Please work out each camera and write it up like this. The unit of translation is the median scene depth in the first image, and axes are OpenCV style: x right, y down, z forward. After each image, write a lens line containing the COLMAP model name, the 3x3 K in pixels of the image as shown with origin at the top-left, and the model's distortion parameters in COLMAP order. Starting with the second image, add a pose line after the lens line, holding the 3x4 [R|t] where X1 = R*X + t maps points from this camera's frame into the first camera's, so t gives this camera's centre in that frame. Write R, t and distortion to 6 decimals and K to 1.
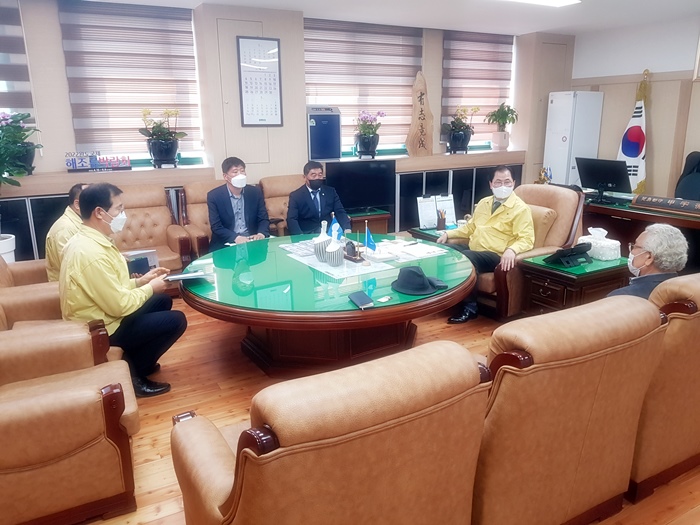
lens RADIAL K [[563.4, 0, 350.0], [0, 563.4, 262.5], [0, 0, 1]] dist [0.003057, 0.003113]
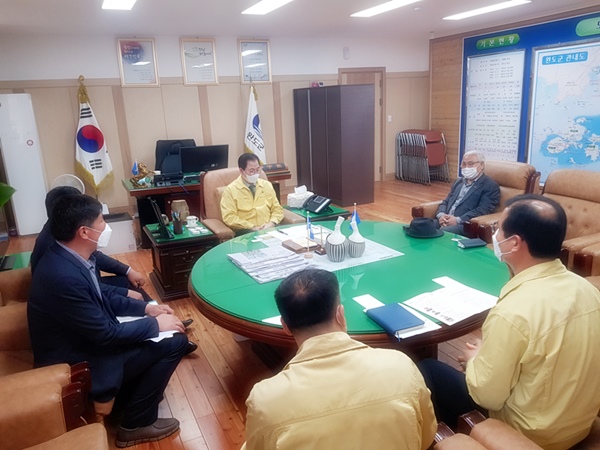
lens RADIAL K [[482.9, 0, 300.0], [0, 482.9, 225.0], [0, 0, 1]] dist [0.003057, 0.003113]
pose [[0.078371, -0.236585, 0.968445, -0.447844], [0.290751, 0.934625, 0.204794, -0.131883], [-0.953584, 0.265527, 0.142034, 0.520390]]
